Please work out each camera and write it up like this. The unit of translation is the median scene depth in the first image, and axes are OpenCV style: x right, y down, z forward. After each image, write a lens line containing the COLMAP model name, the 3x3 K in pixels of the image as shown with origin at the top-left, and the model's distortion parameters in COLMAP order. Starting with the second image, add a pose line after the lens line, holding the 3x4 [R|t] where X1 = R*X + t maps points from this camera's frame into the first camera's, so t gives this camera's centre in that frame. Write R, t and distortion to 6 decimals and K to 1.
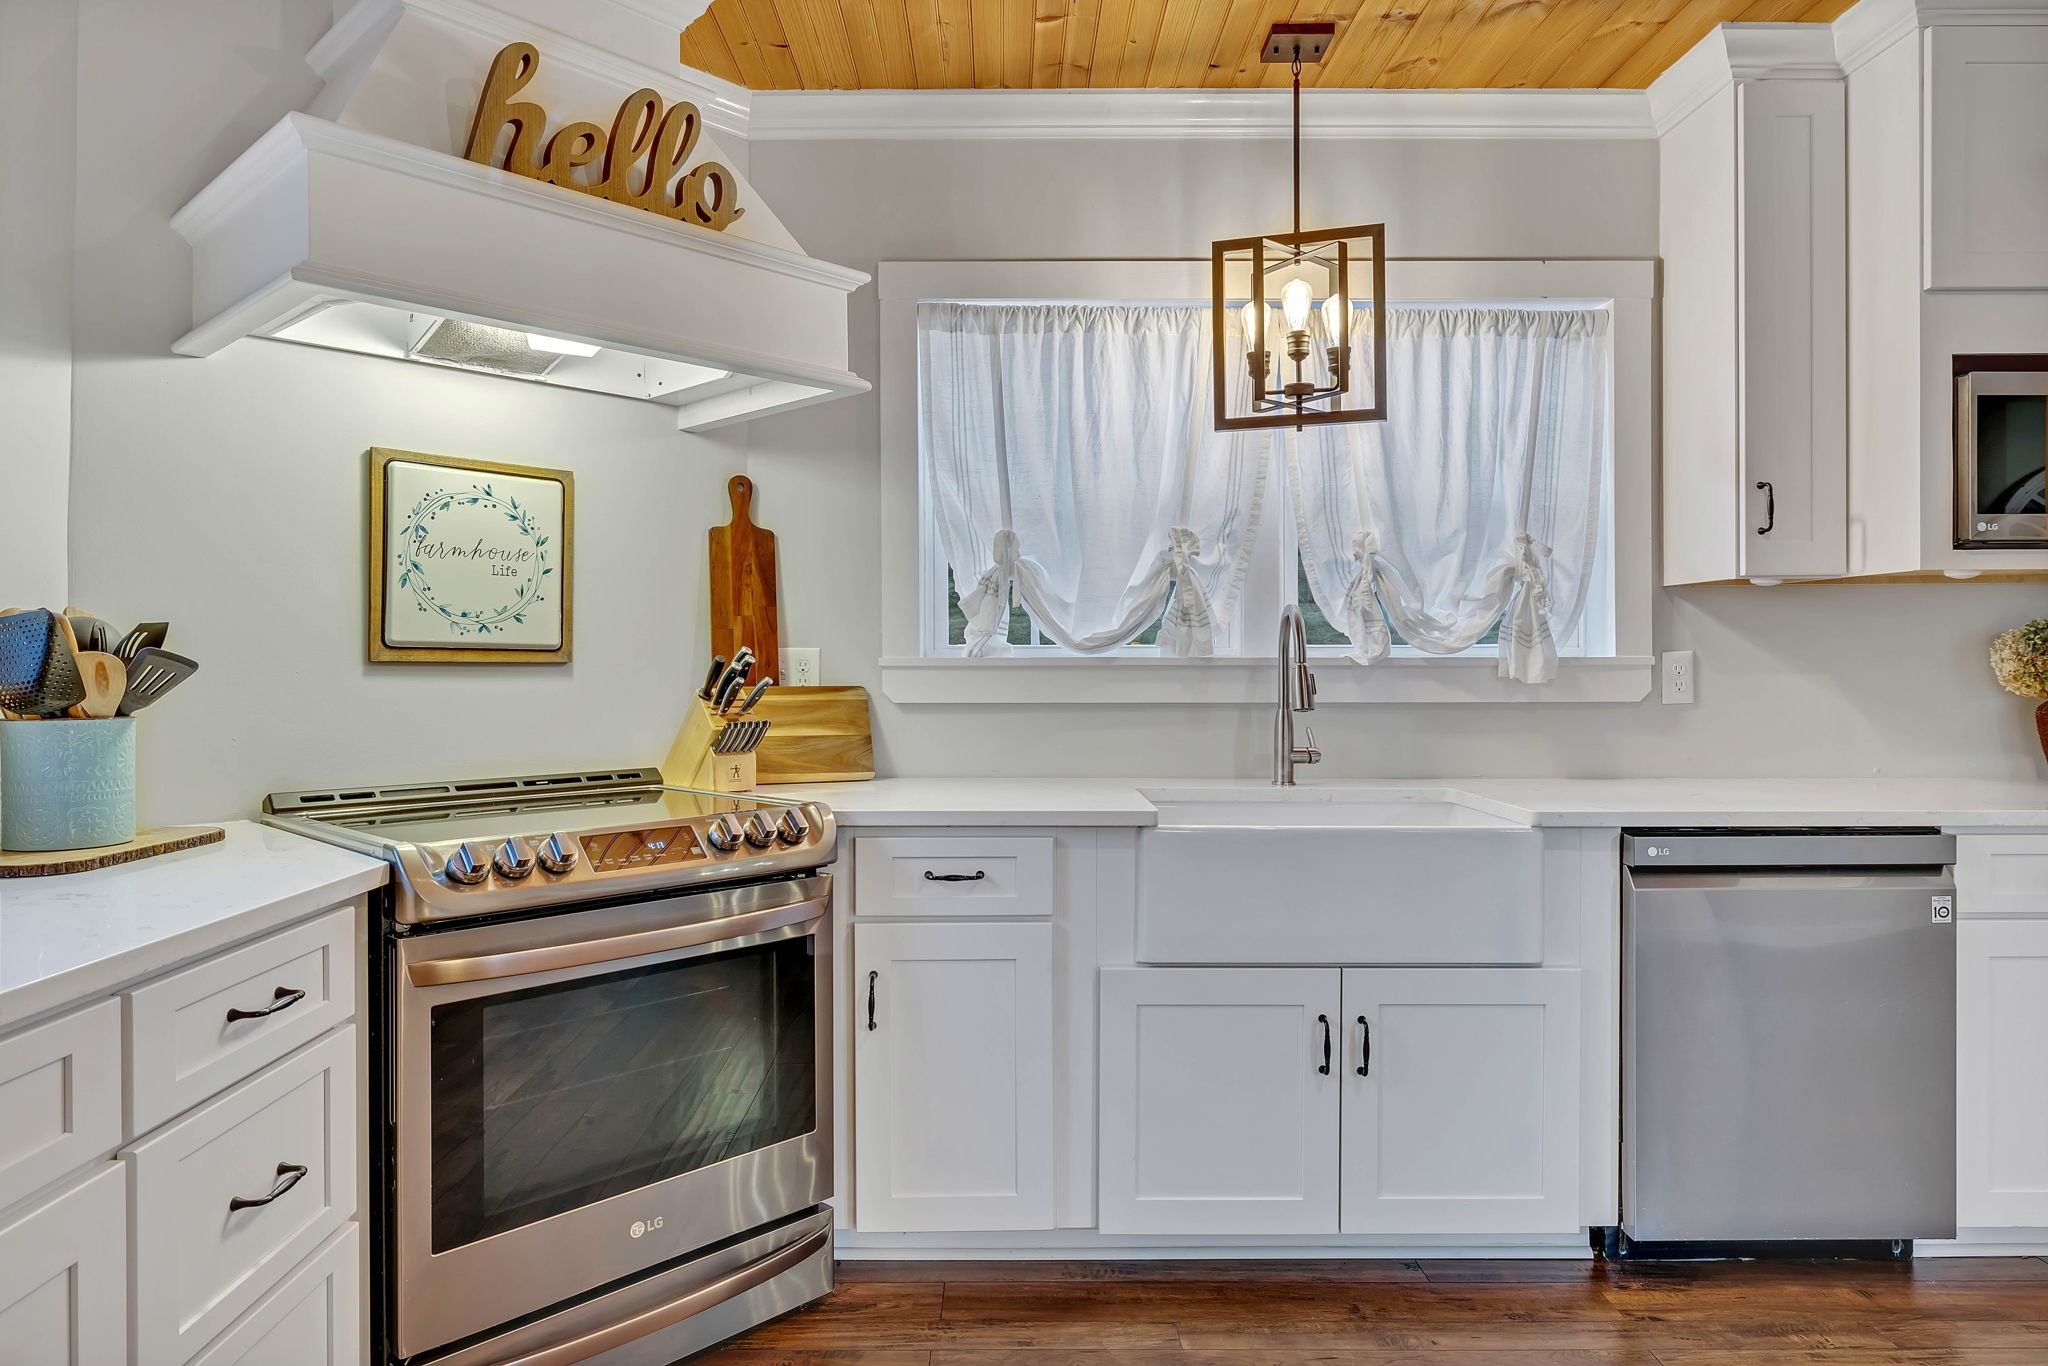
lens RADIAL K [[1257.5, 0, 996.2], [0, 1257.5, 672.5], [0, 0, 1]] dist [-0.000807, 0.001228]
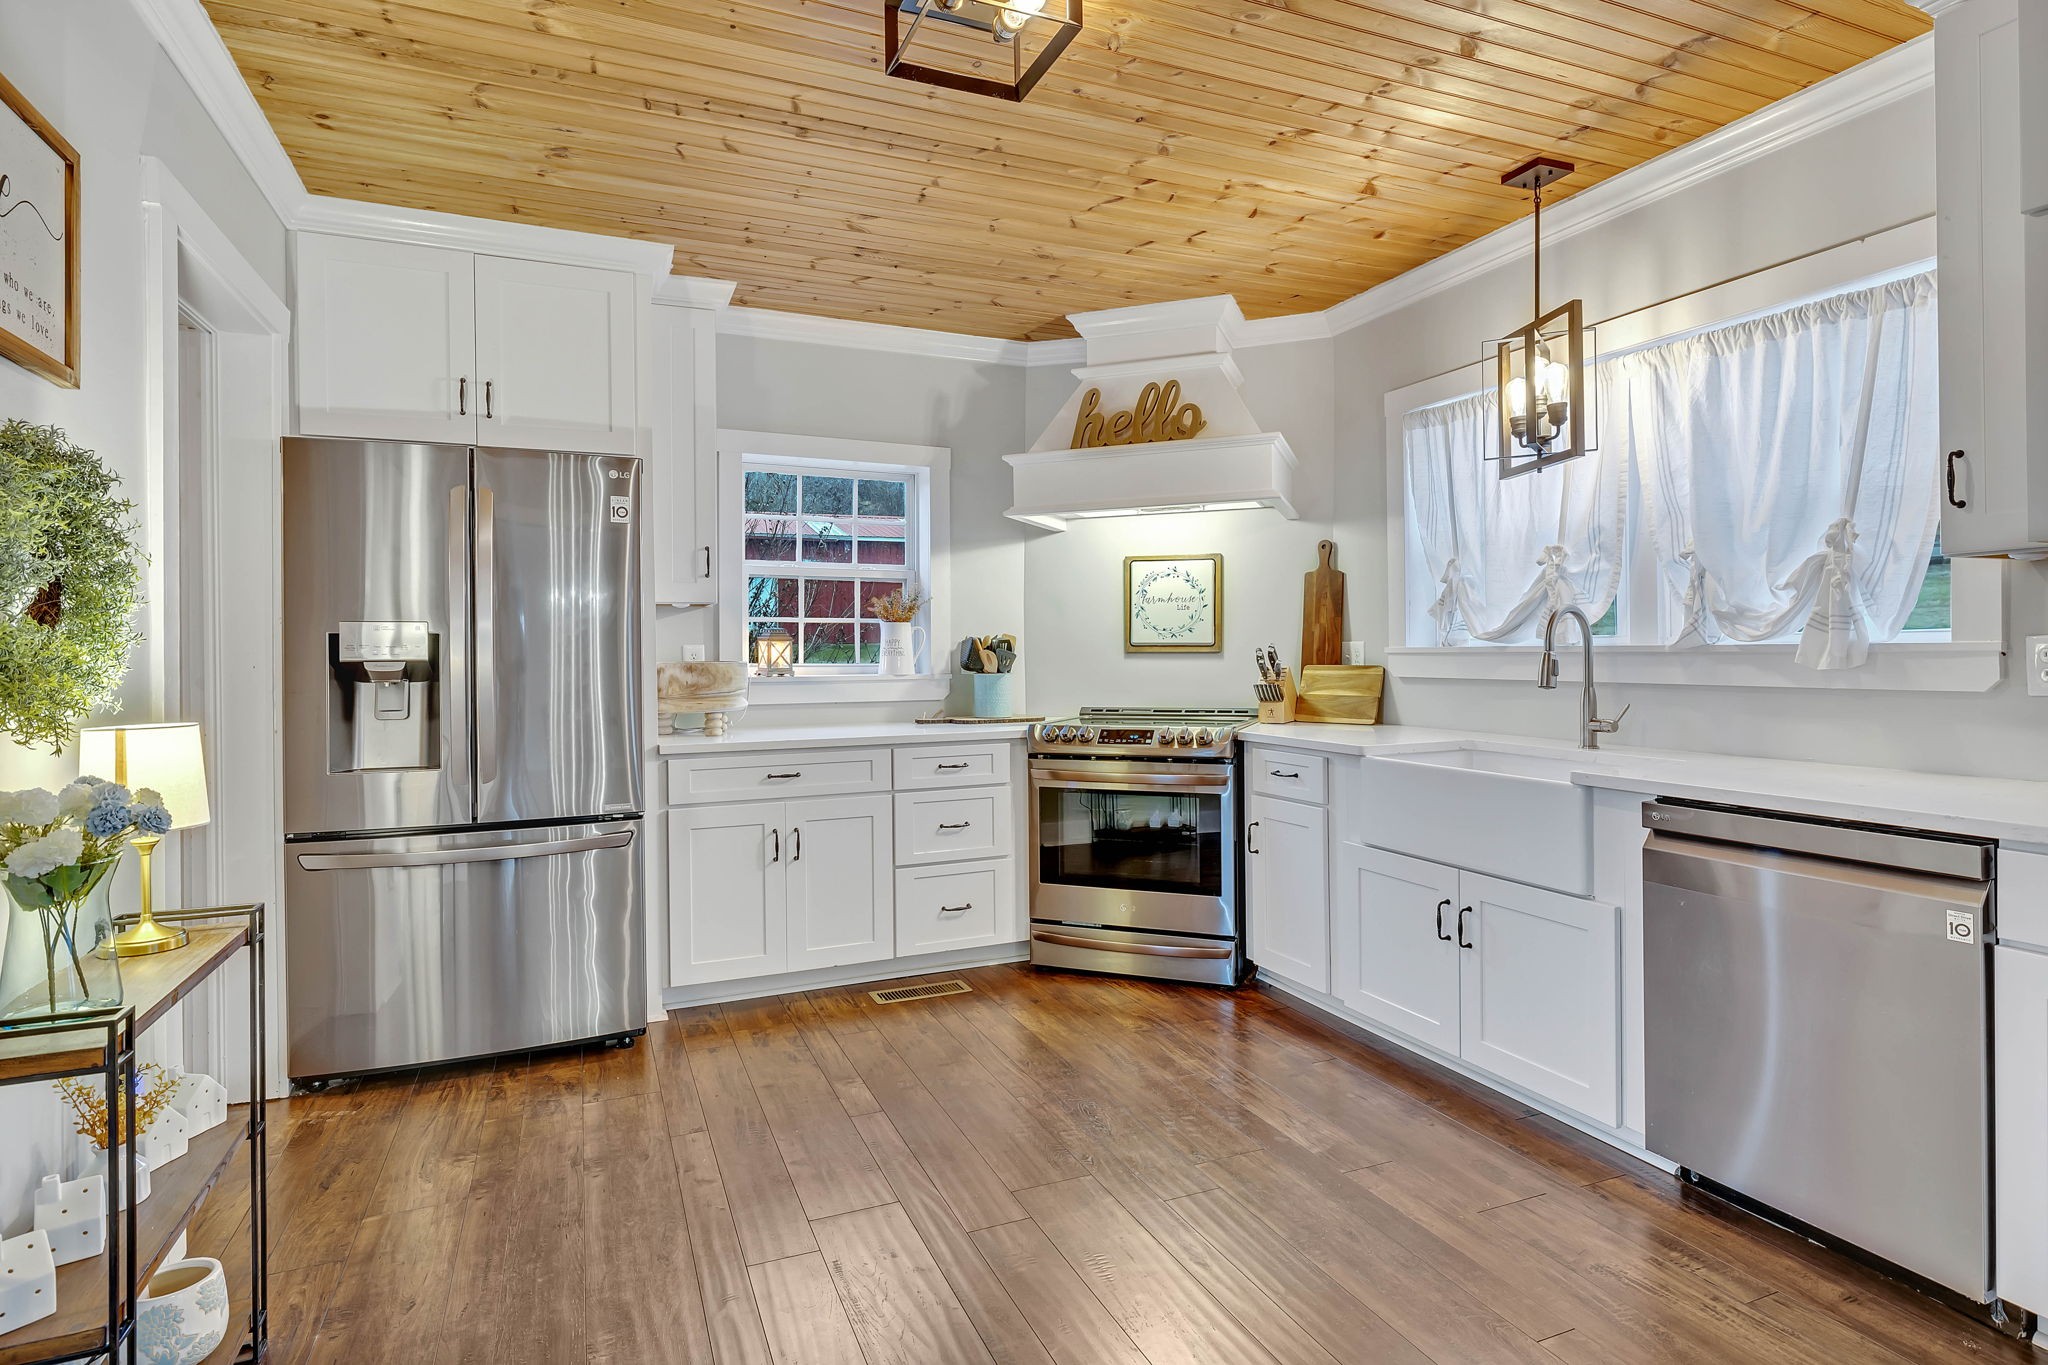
lens RADIAL K [[1042.7, 0, 1017.5], [0, 1042.7, 662.3], [0, 0, 1]] dist [-0.006445, 0.000129]
pose [[0.386877, 0.007299, -0.922102, 1.024983], [0.002645, 0.999956, 0.009025, -0.007053], [0.922128, -0.005931, 0.386841, 0.085728]]
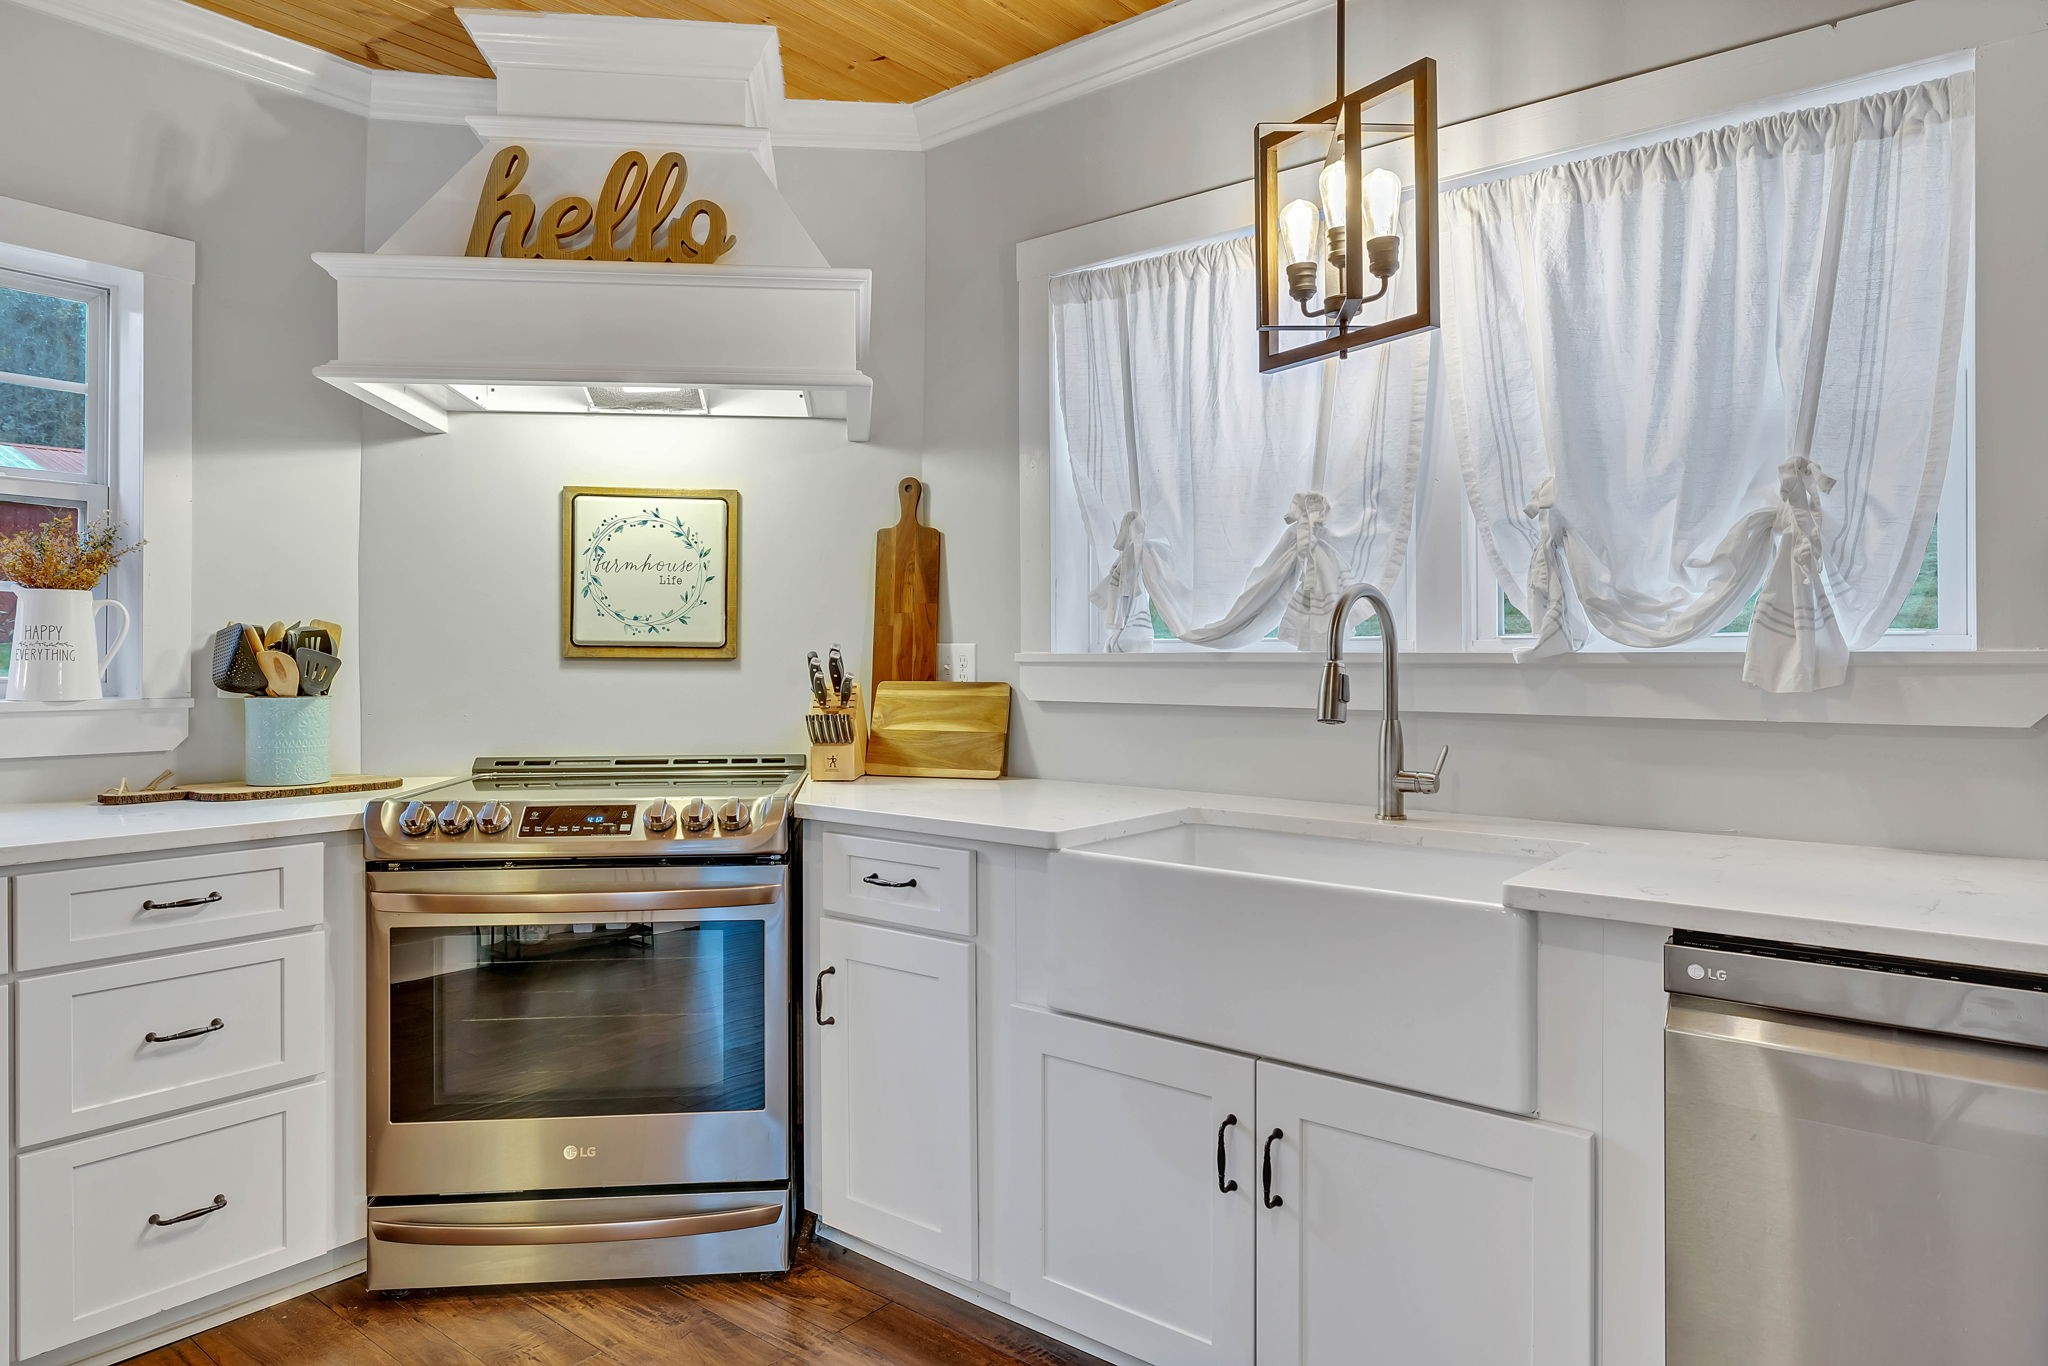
lens RADIAL K [[1257.5, 0, 1001.3], [0, 1257.5, 659.4], [0, 0, 1]] dist [-0.000807, 0.001228]
pose [[0.770442, 0.002412, -0.637506, 0.570315], [-0.005504, 0.999981, -0.002869, -0.004682], [0.637486, 0.005720, 0.770440, 0.276119]]
